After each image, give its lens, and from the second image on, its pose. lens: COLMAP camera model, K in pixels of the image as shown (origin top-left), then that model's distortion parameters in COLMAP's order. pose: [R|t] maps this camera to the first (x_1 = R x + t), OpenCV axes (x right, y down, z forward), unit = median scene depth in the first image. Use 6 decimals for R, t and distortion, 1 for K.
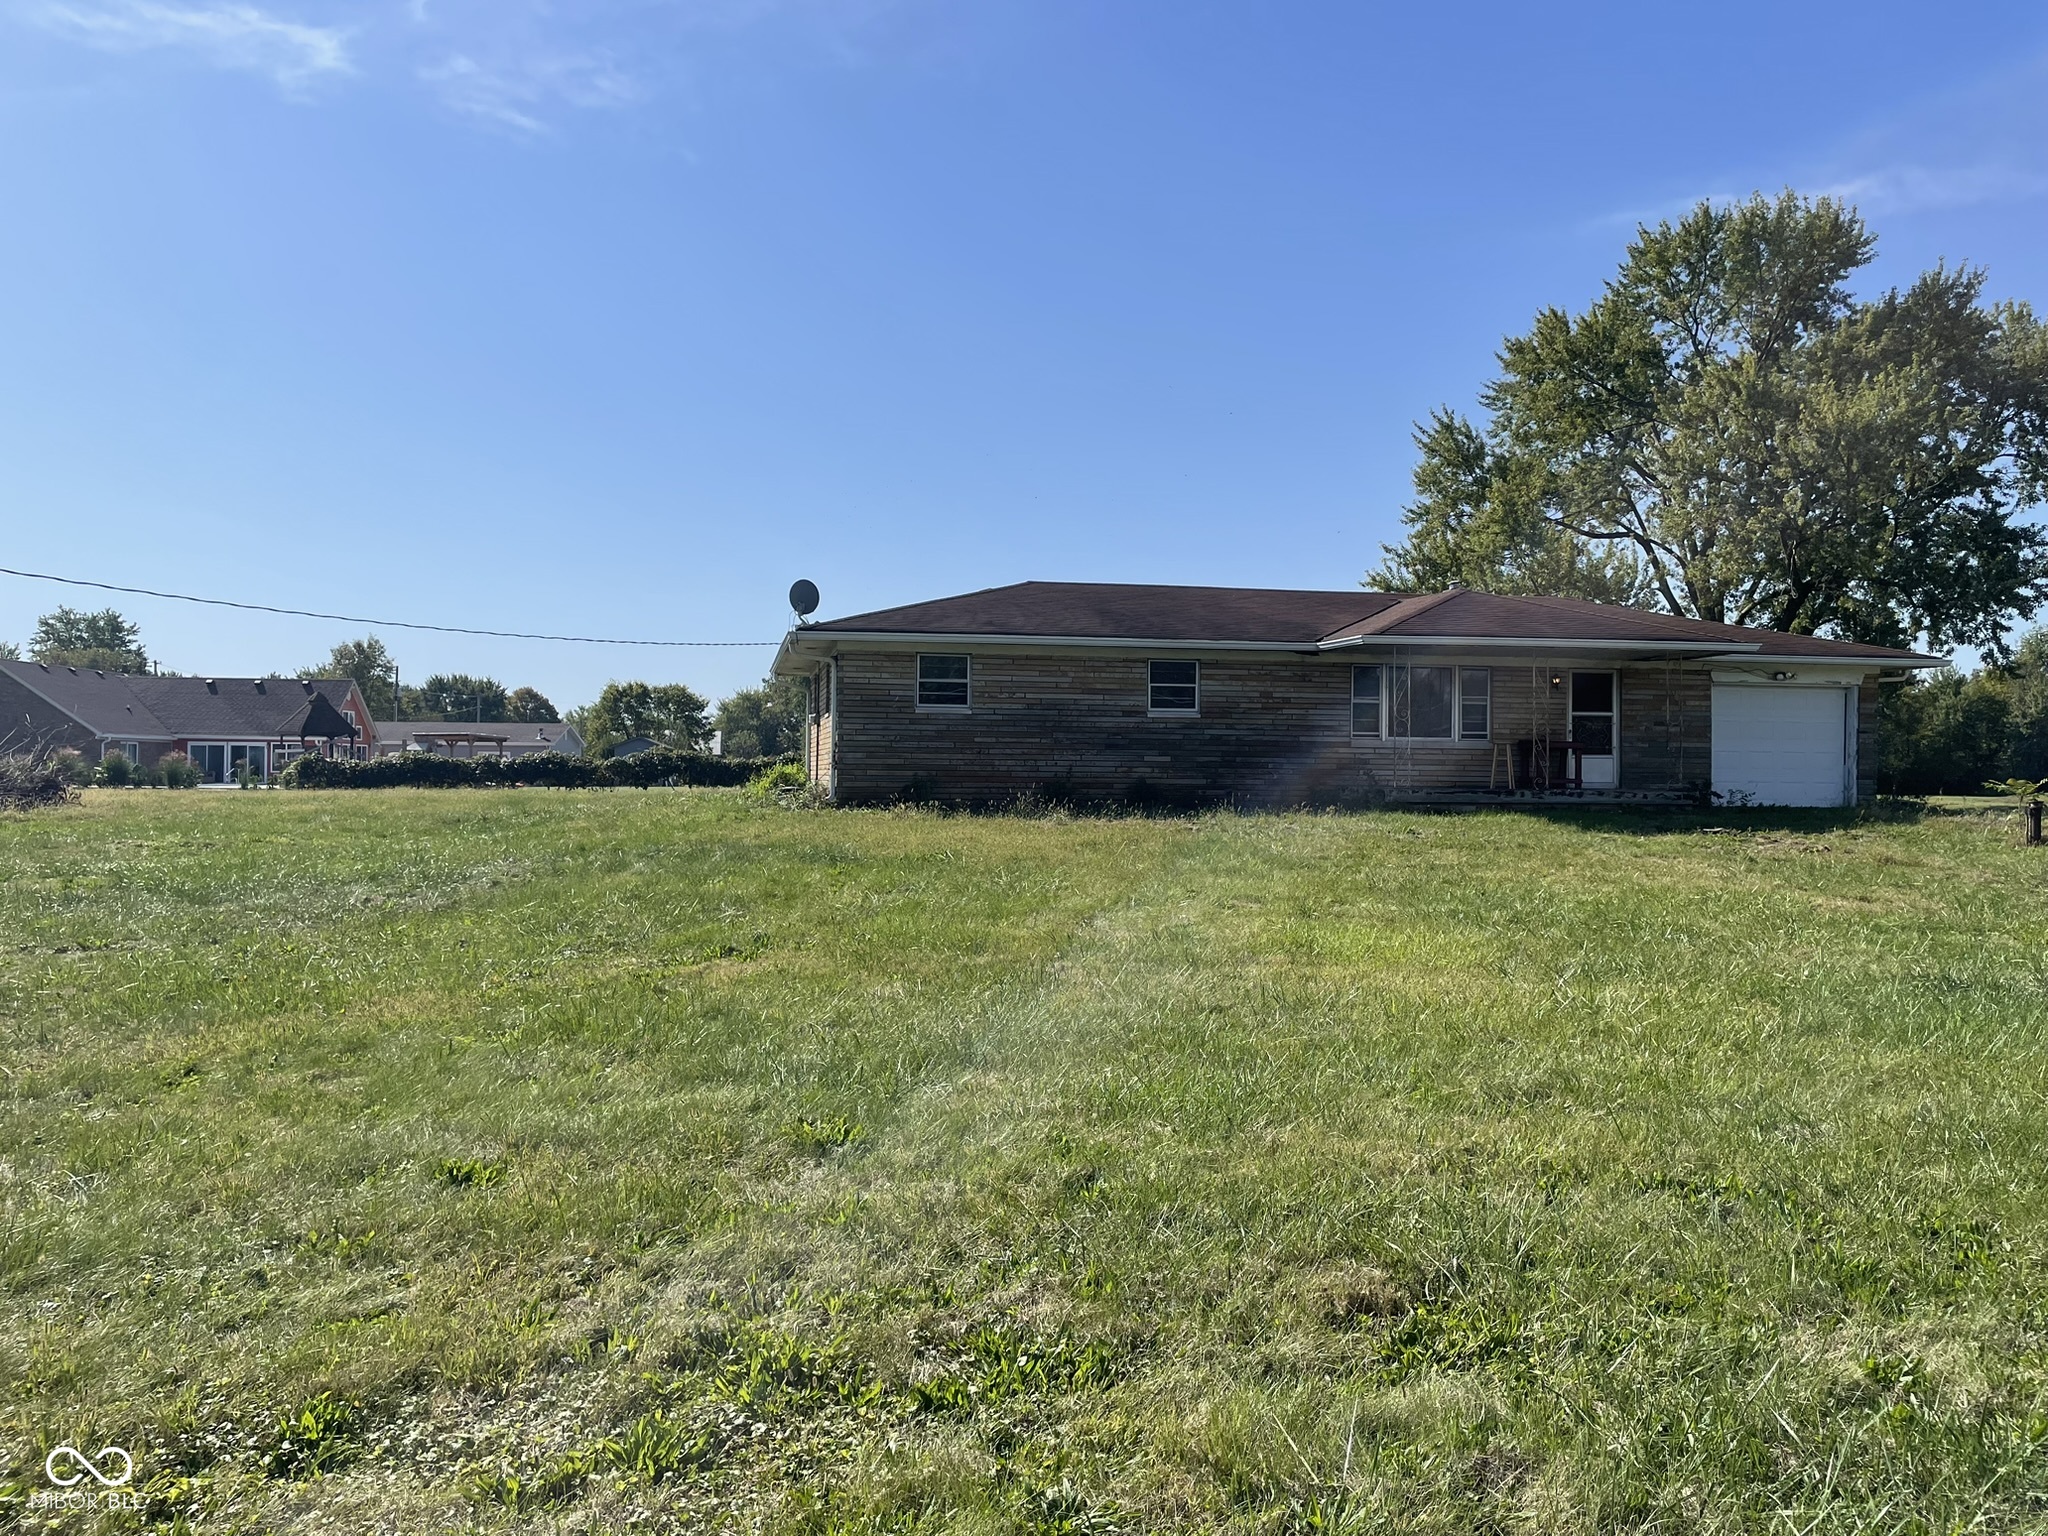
lens RADIAL K [[1561.3, 0, 1024.0], [0, 1561.3, 768.0], [0, 0, 1]] dist [0.079565, -0.103161]
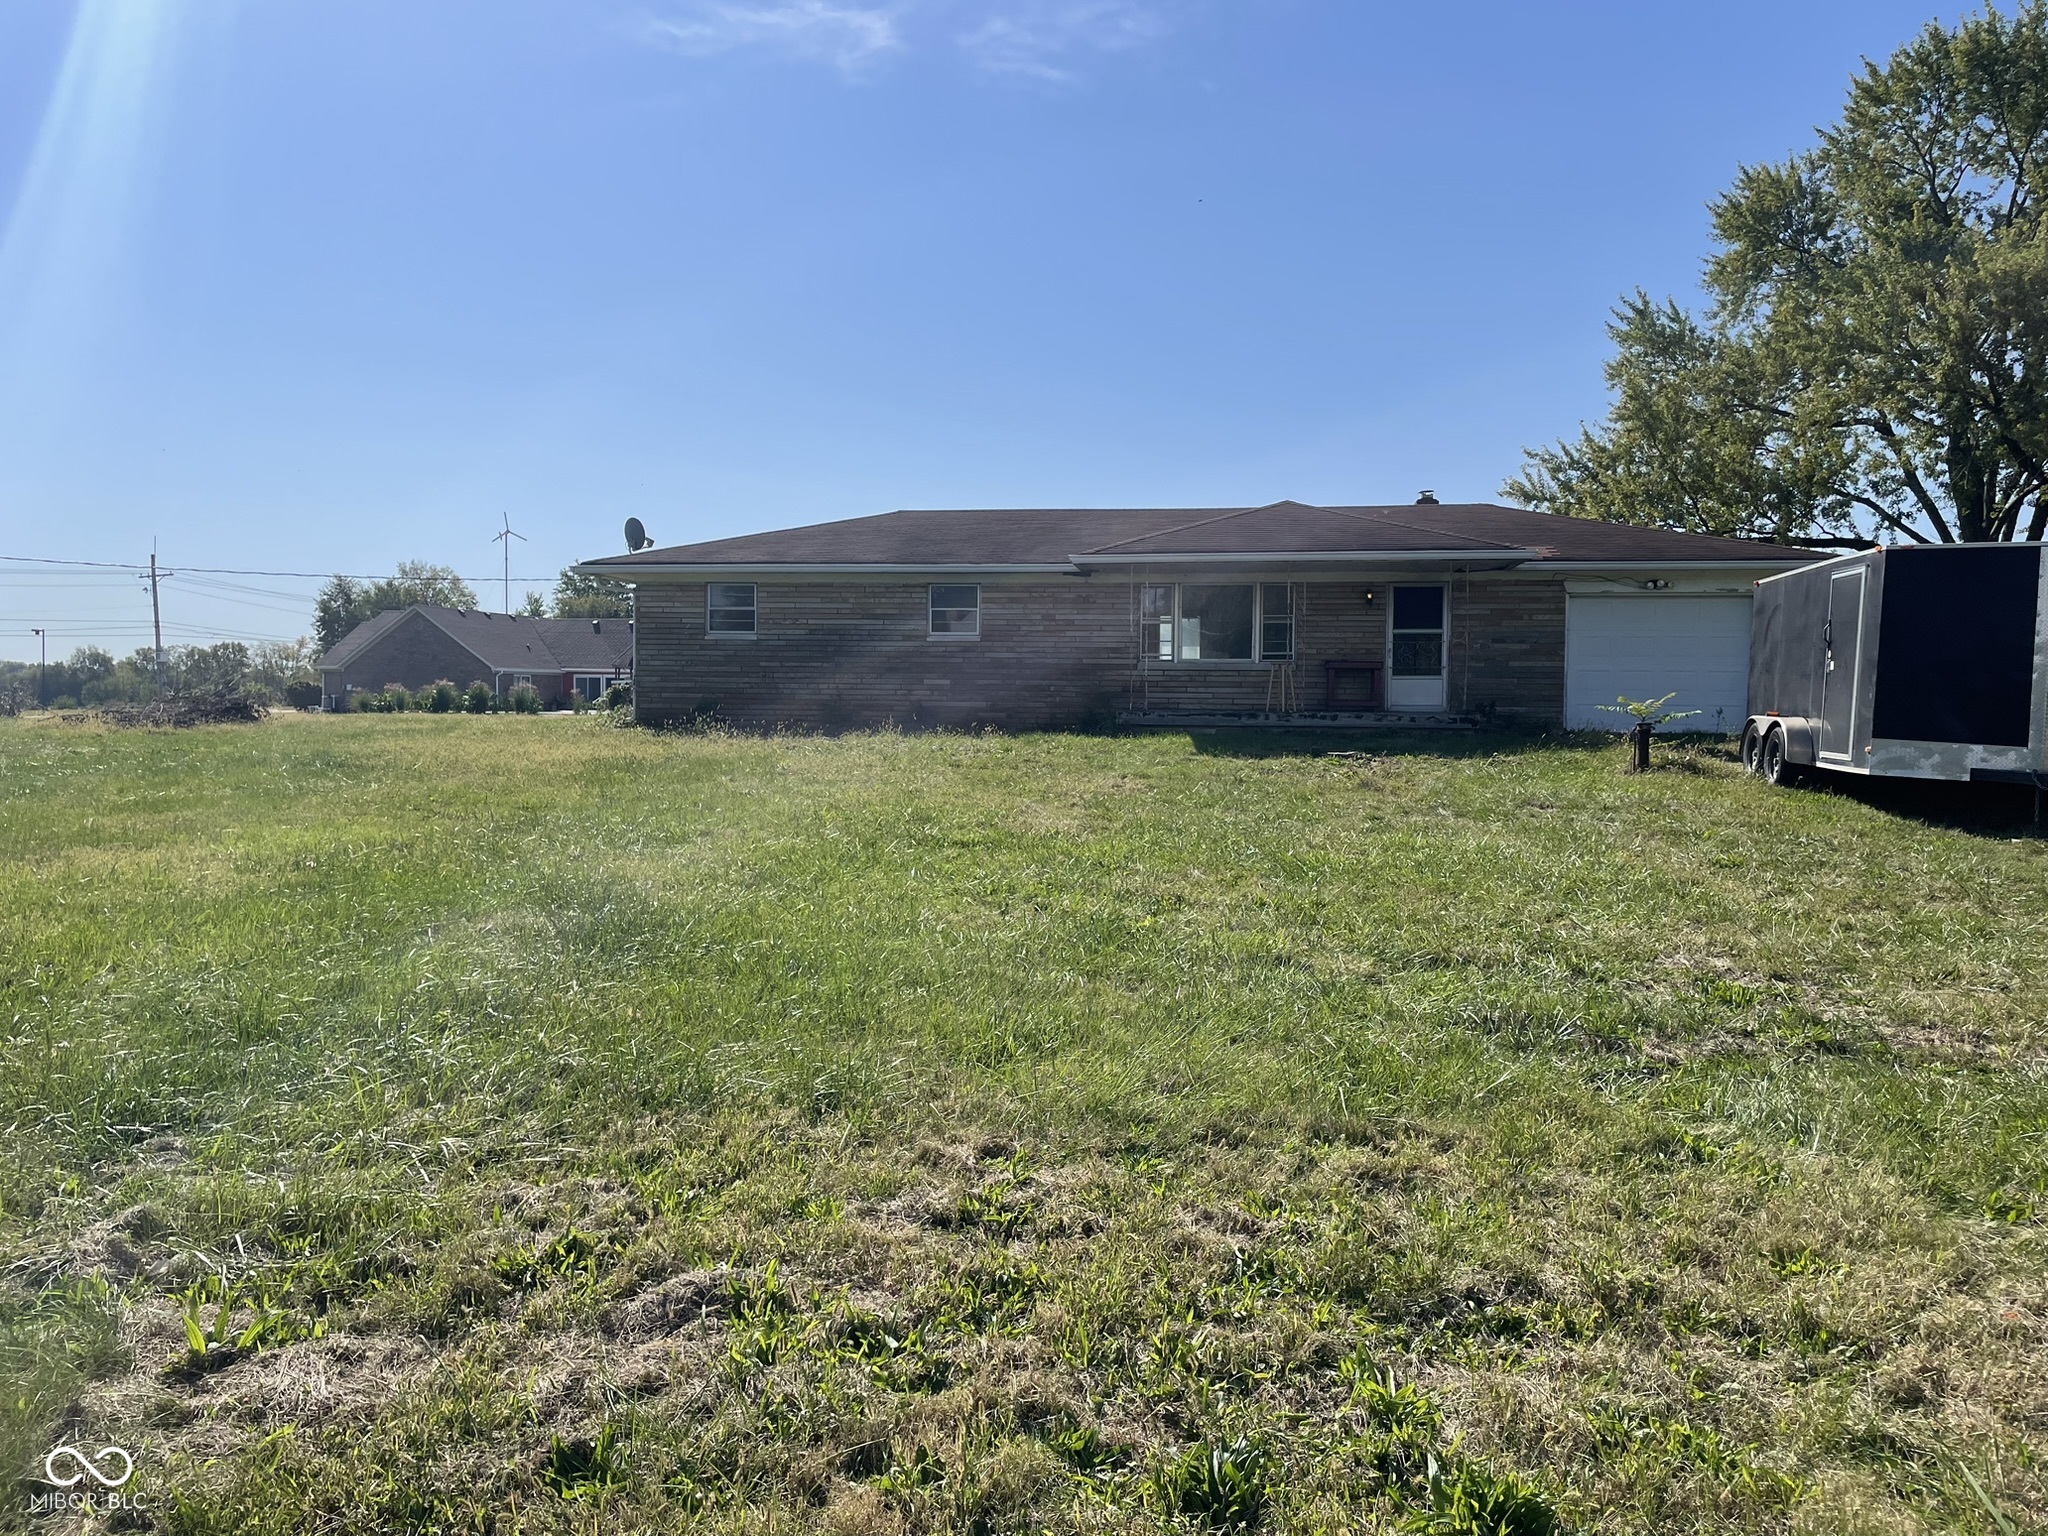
lens RADIAL K [[1561.3, 0, 1024.0], [0, 1561.3, 768.0], [0, 0, 1]] dist [0.079565, -0.103161]
pose [[0.942971, 0.013779, -0.332588, 0.451393], [0.000786, 0.999048, 0.043620, 0.005651], [0.332873, -0.041394, 0.942063, 0.048881]]
